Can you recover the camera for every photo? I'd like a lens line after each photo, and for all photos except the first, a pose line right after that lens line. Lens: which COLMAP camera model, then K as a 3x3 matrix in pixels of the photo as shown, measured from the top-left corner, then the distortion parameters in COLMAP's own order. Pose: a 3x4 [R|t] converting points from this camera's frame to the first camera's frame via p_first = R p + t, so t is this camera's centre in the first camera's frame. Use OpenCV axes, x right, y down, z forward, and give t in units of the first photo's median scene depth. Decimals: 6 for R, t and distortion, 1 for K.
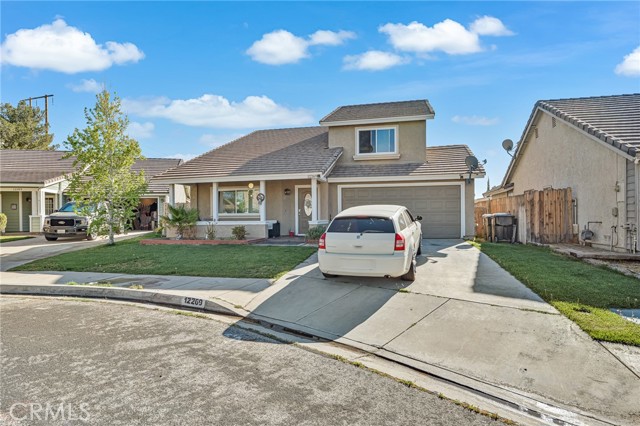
lens RADIAL K [[364.8, 0, 316.7], [0, 364.8, 208.2], [0, 0, 1]] dist [-0.001699, -0.000106]
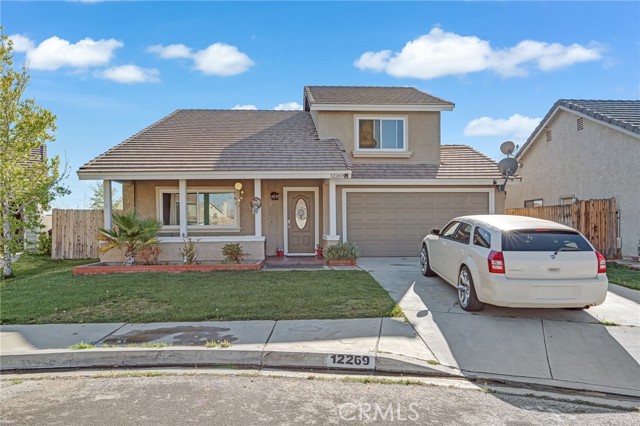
lens RADIAL K [[455.2, 0, 318.2], [0, 455.2, 228.5], [0, 0, 1]] dist [0.003807, -0.001370]
pose [[0.953577, 0.000011, 0.301148, -0.304503], [-0.005936, 0.999806, 0.018760, 0.002775], [-0.301089, -0.019677, 0.953393, 0.117359]]
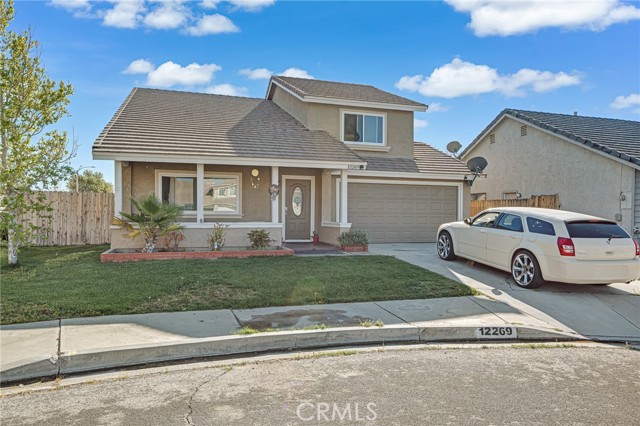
lens RADIAL K [[449.5, 0, 320.0], [0, 449.5, 213.0], [0, 0, 1]] dist [0.005337, -0.001167]
pose [[0.848481, 0.016712, 0.528963, -0.545997], [-0.025379, 0.999636, 0.009128, 0.005385], [-0.528618, -0.021169, 0.848596, 0.193999]]
